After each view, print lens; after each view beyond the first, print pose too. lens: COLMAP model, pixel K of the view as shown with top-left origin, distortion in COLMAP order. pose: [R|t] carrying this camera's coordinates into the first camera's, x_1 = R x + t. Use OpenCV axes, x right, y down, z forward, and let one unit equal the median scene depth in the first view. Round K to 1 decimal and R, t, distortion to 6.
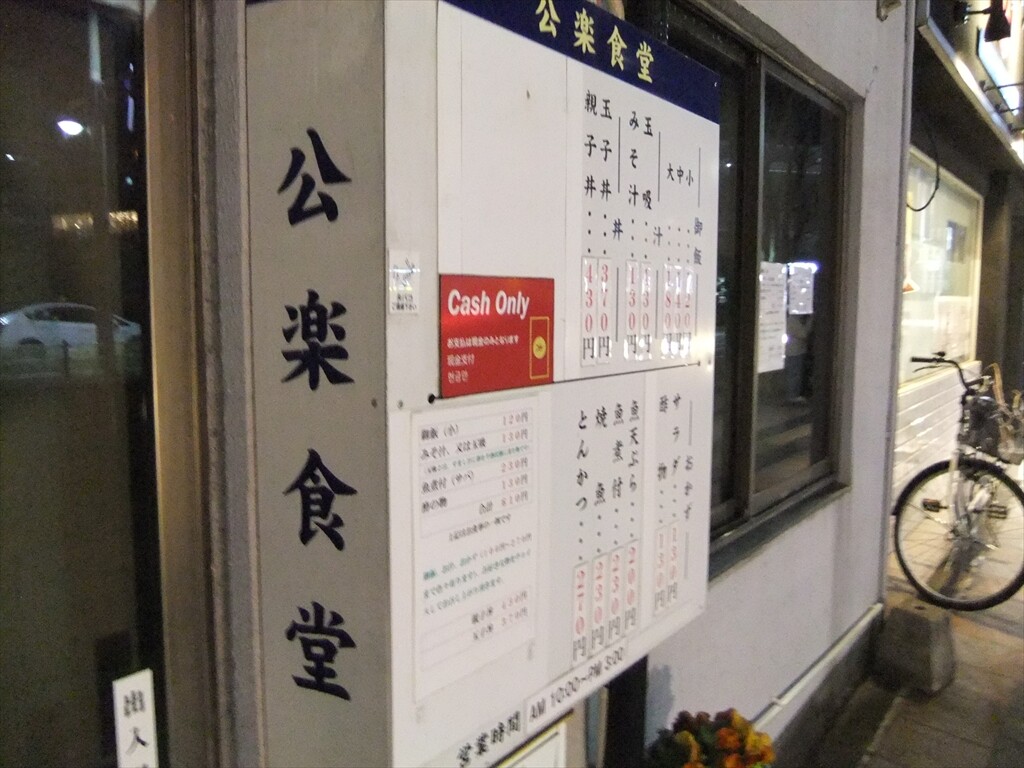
lens RADIAL K [[808.8, 0, 512.5], [0, 808.8, 384.4], [0, 0, 1]] dist [-0.047742, 0.000714]
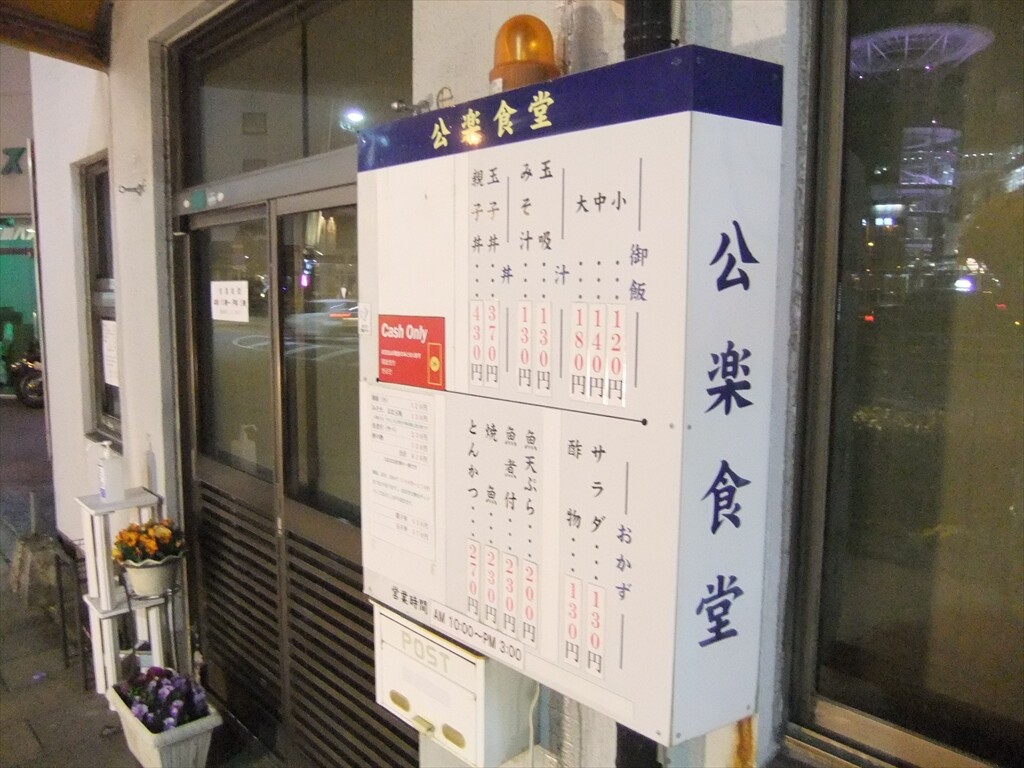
lens RADIAL K [[808.8, 0, 512.4], [0, 808.8, 383.2], [0, 0, 1]] dist [-0.047742, 0.000714]
pose [[-0.175759, 0.109524, -0.978322, 1.366772], [-0.103787, 0.986192, 0.129051, -0.203055], [0.978947, 0.124219, -0.161965, 1.303827]]
